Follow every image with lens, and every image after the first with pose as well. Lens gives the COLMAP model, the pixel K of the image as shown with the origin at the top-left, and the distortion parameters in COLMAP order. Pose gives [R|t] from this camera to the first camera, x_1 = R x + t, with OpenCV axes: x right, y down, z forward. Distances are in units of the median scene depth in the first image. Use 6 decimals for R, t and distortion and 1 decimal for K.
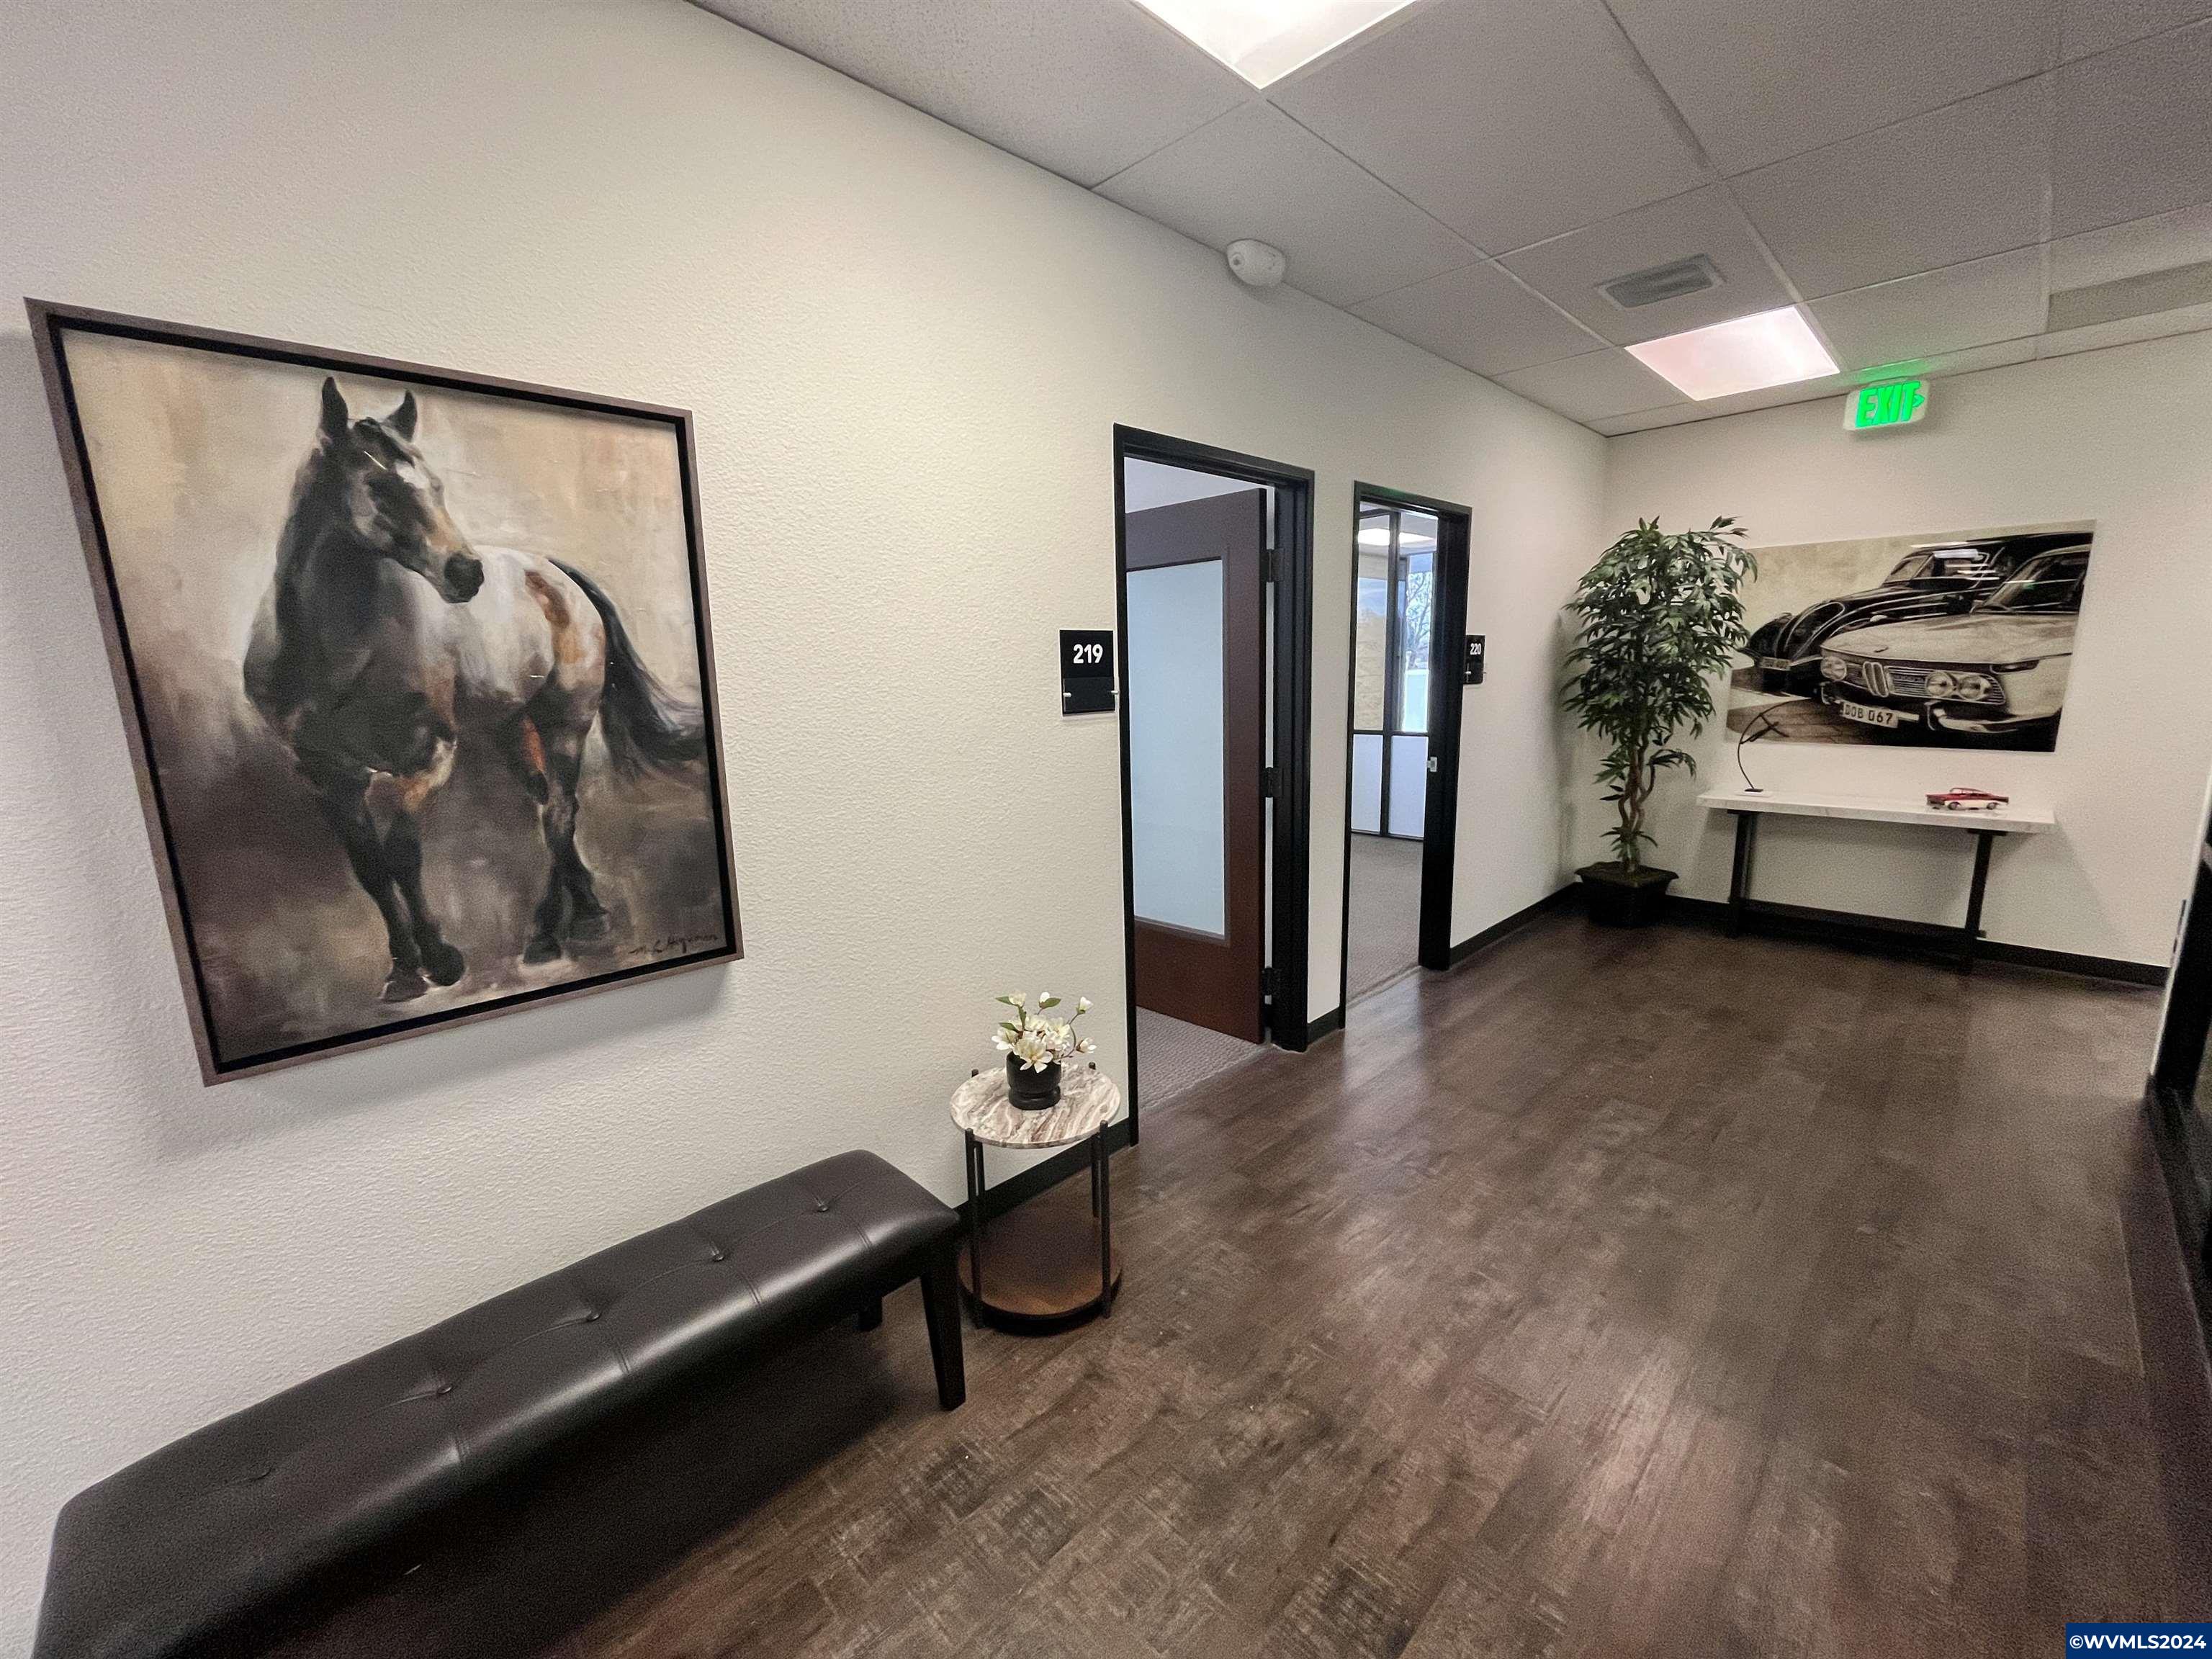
lens RADIAL K [[891.2, 0, 1101.8], [0, 891.2, 835.4], [0, 0, 1]] dist [-0.004302, -0.000187]
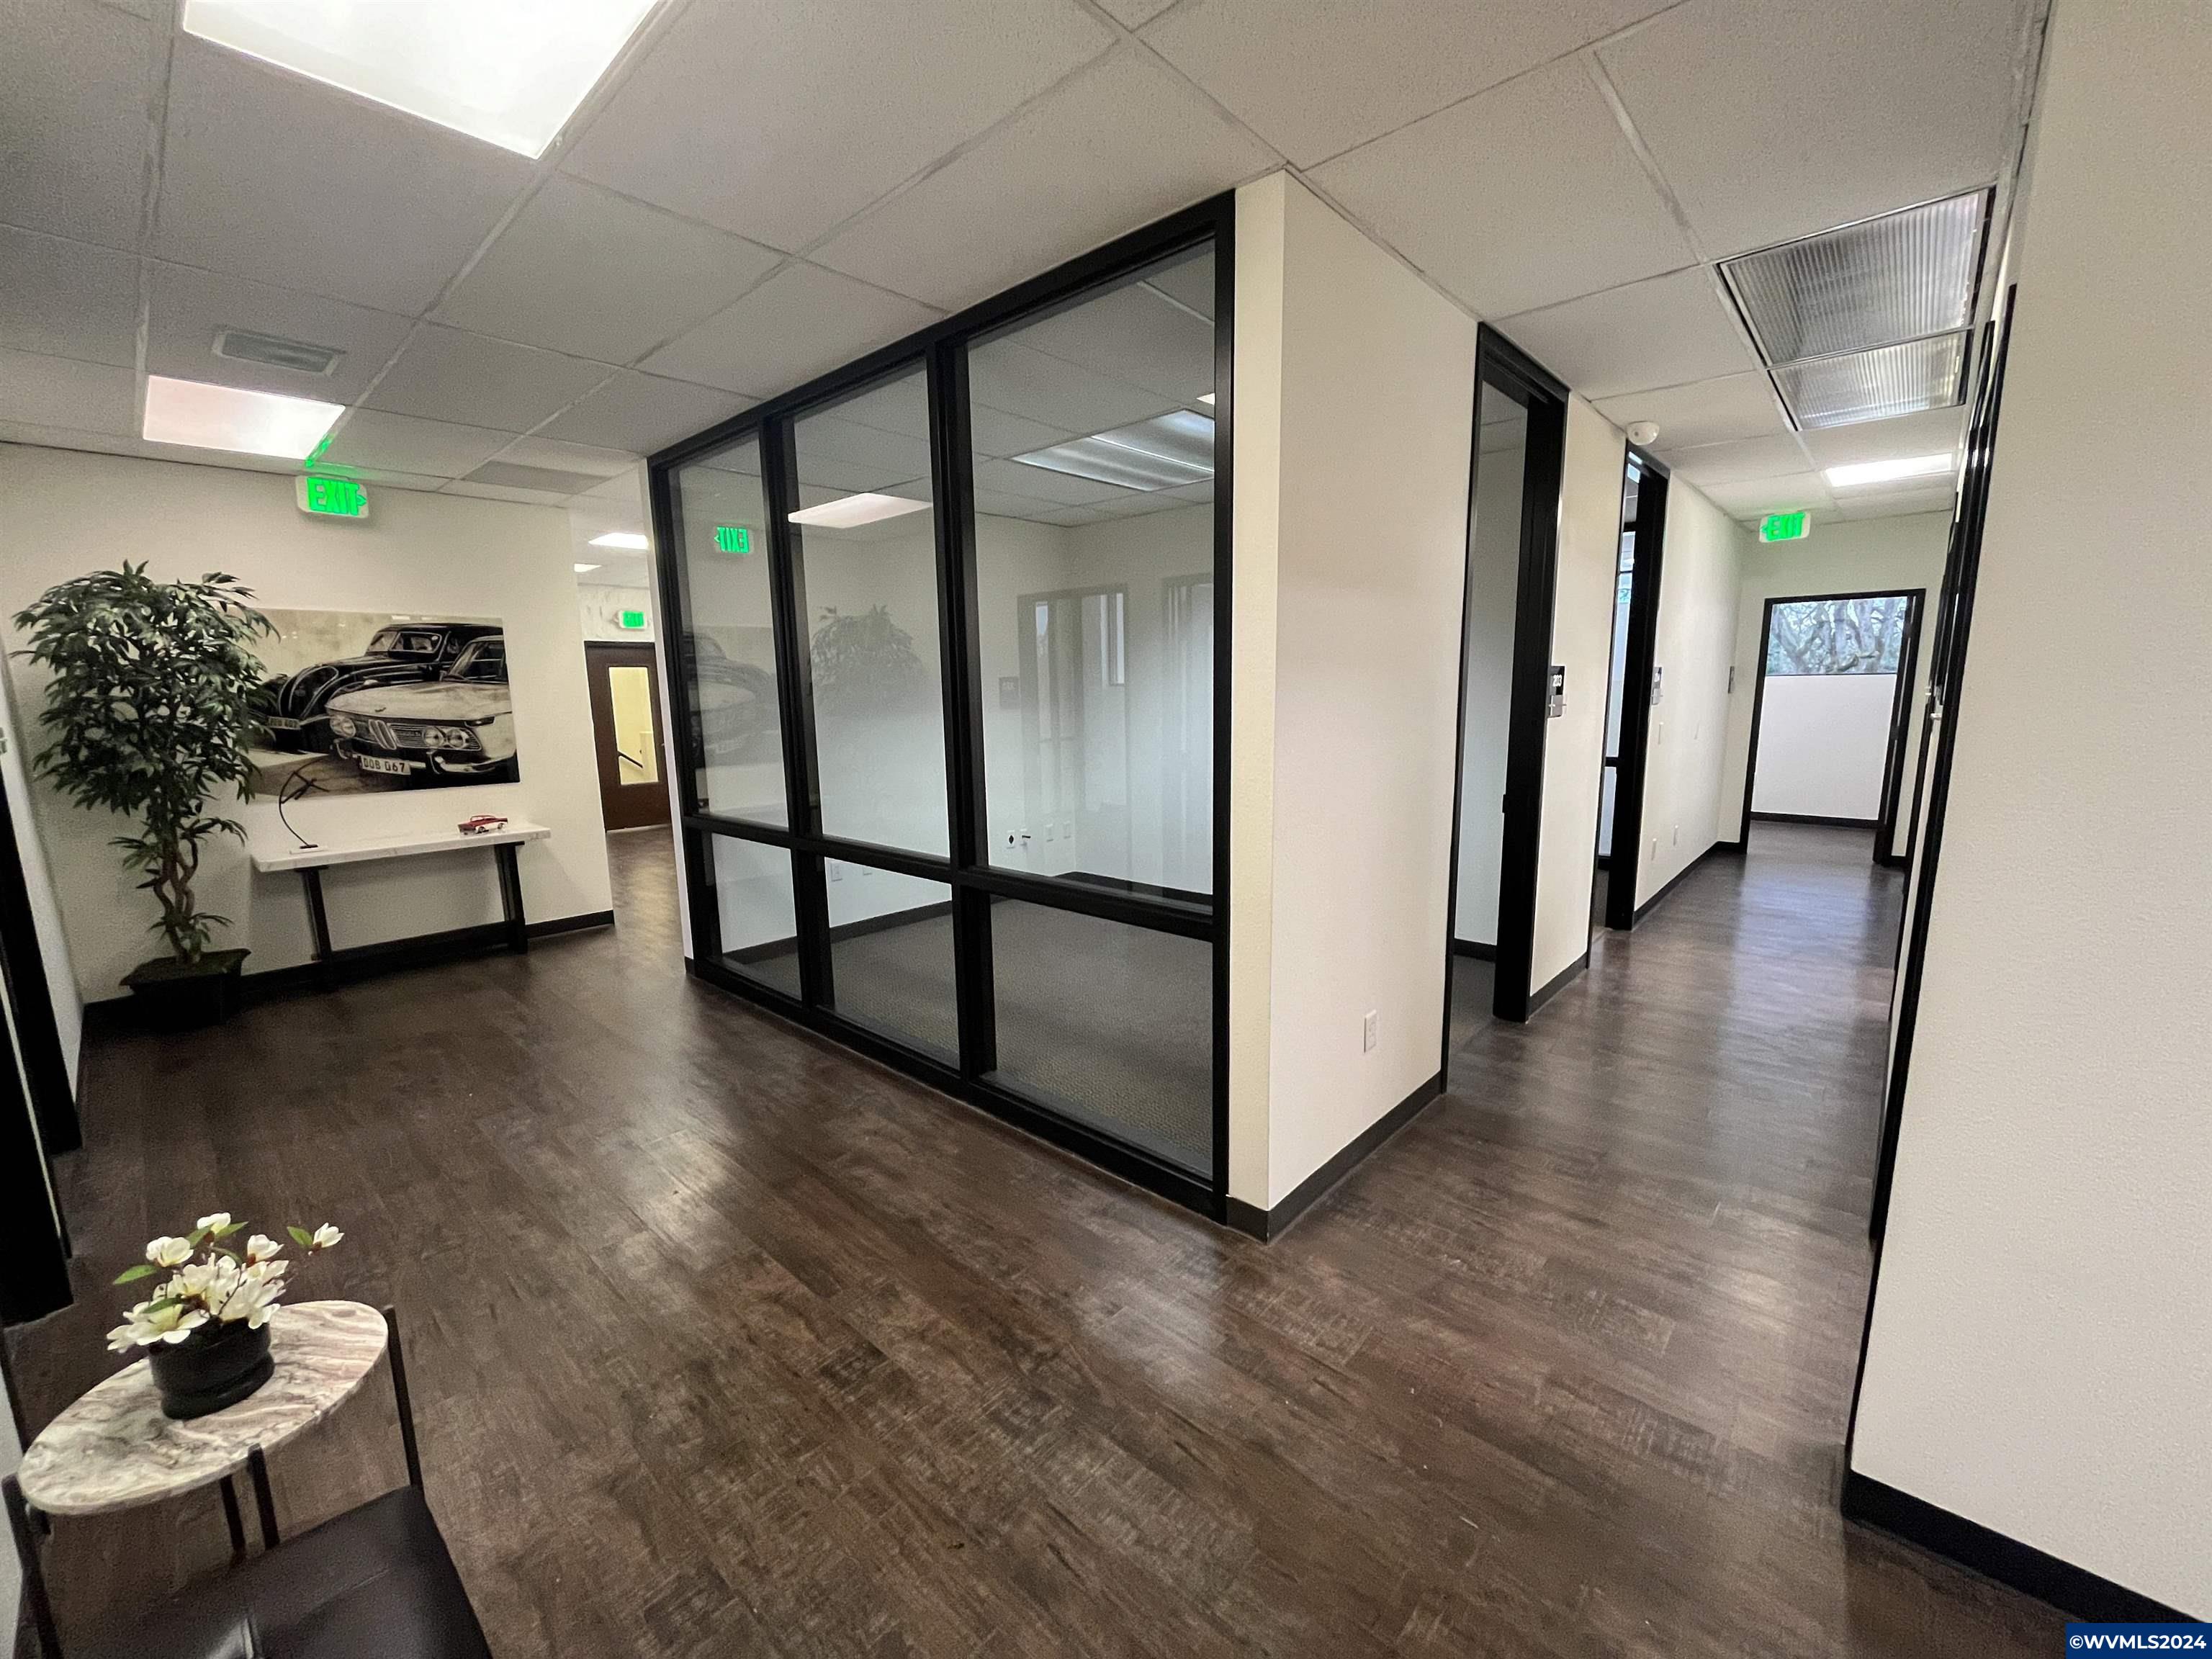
lens RADIAL K [[891.2, 0, 1101.8], [0, 891.2, 835.4], [0, 0, 1]] dist [-0.004302, -0.000187]
pose [[-0.058924, -0.136756, 0.988851, -0.353008], [0.205508, 0.967692, 0.146075, -0.027949], [-0.976880, 0.211824, -0.028915, 0.158554]]
